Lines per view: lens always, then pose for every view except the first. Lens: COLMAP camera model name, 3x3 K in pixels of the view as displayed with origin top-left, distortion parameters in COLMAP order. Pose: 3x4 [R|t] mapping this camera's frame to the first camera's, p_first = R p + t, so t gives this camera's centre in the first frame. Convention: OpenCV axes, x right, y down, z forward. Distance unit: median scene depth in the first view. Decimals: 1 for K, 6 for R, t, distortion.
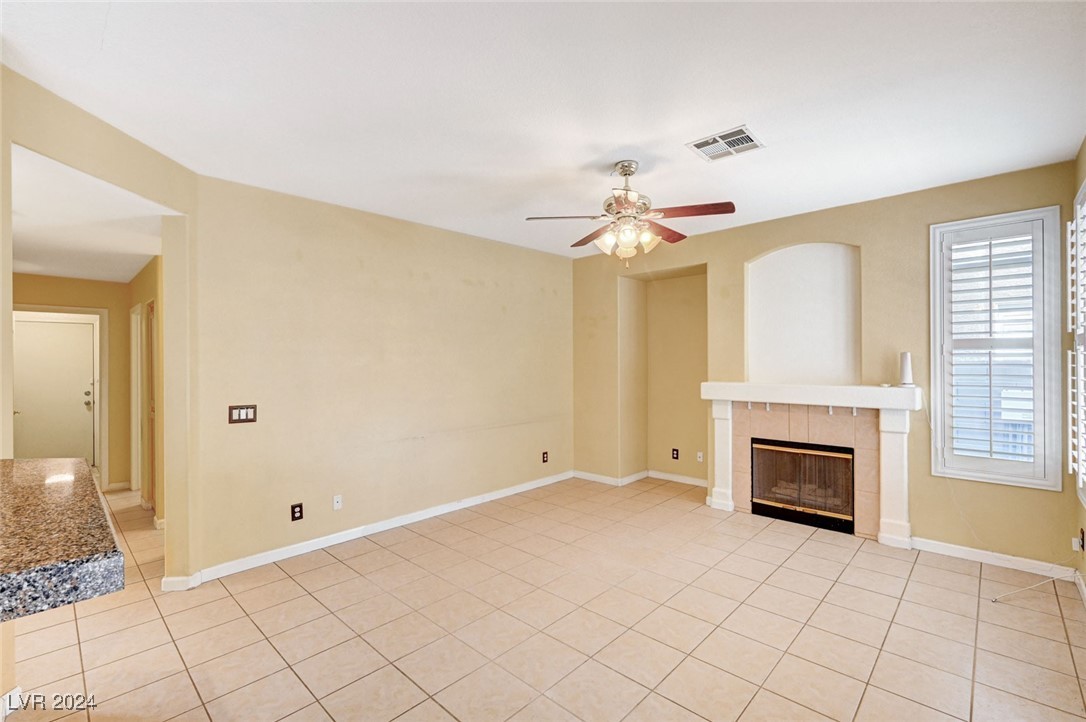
lens RADIAL K [[486.0, 0, 543.0], [0, 486.0, 361.0], [0, 0, 1]] dist [0.001435, -0.000252]
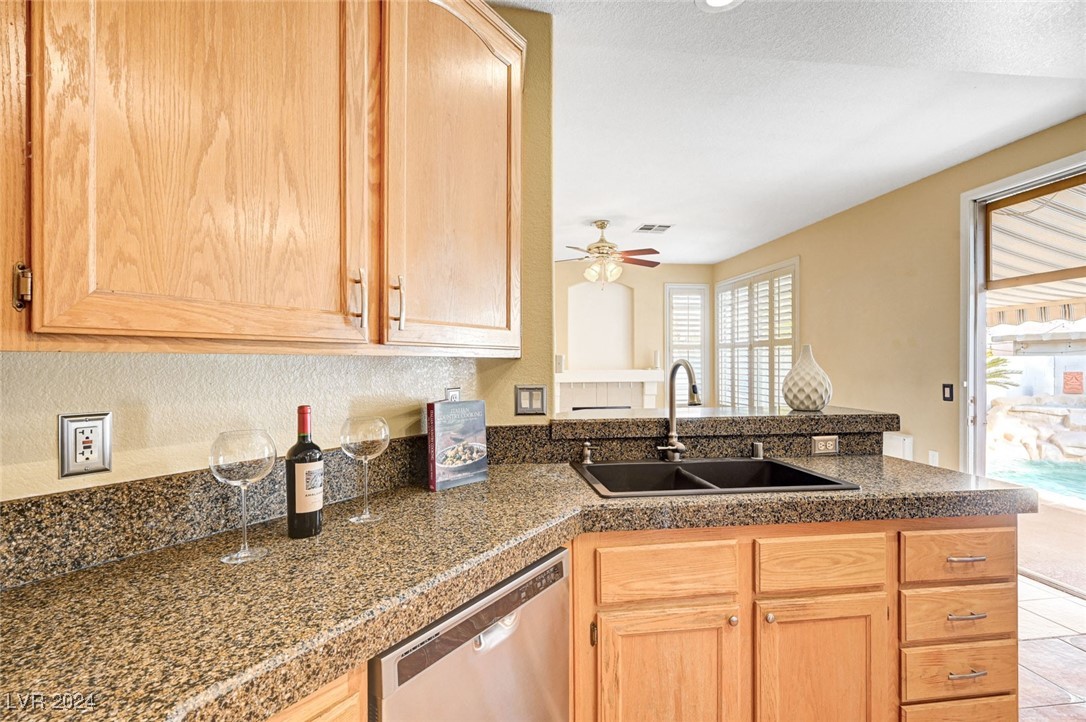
lens RADIAL K [[514.3, 0, 543.0], [0, 514.3, 361.0], [0, 0, 1]] dist [0.000777, 0.000199]
pose [[0.631548, 0.008414, 0.775291, -0.949445], [0.000738, 0.999934, -0.011453, 0.040976], [-0.775336, 0.007806, 0.631500, 0.101136]]
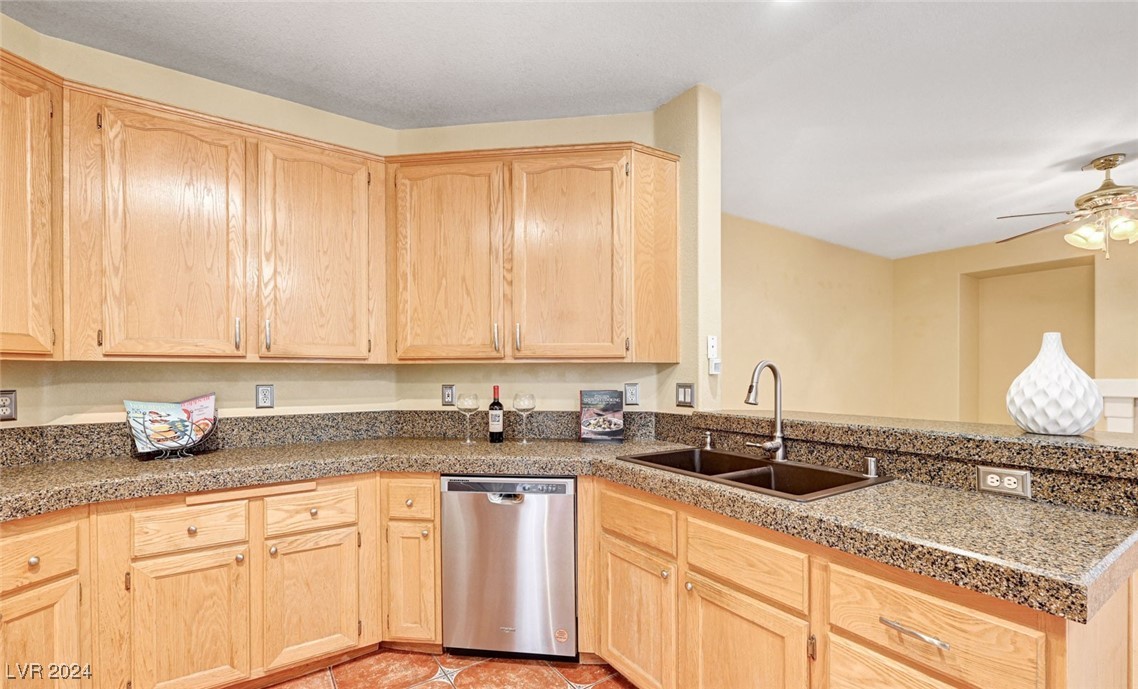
lens RADIAL K [[484.0, 0, 573.0], [0, 484.0, 375.8], [0, 0, 1]] dist [-0.001000, -0.000048]
pose [[0.972558, 0.004810, -0.232612, -0.549092], [-0.004433, 0.999988, 0.002142, 0.048712], [0.232619, -0.001052, 0.972567, -0.206042]]
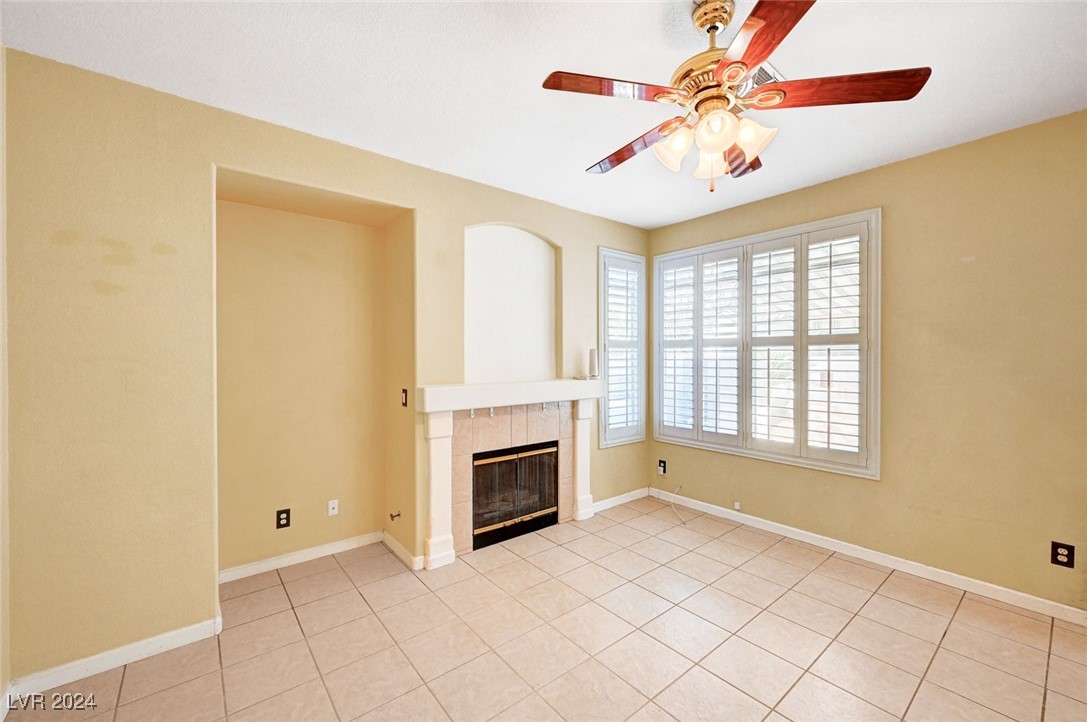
lens RADIAL K [[440.0, 0, 543.5], [0, 440.0, 361.0], [0, 0, 1]] dist [0.000189, 0.000173]
pose [[0.117113, 0.000256, 0.993119, -0.298344], [0.003537, 0.999994, -0.000675, 0.010253], [-0.993112, 0.003592, 0.117111, 0.917901]]
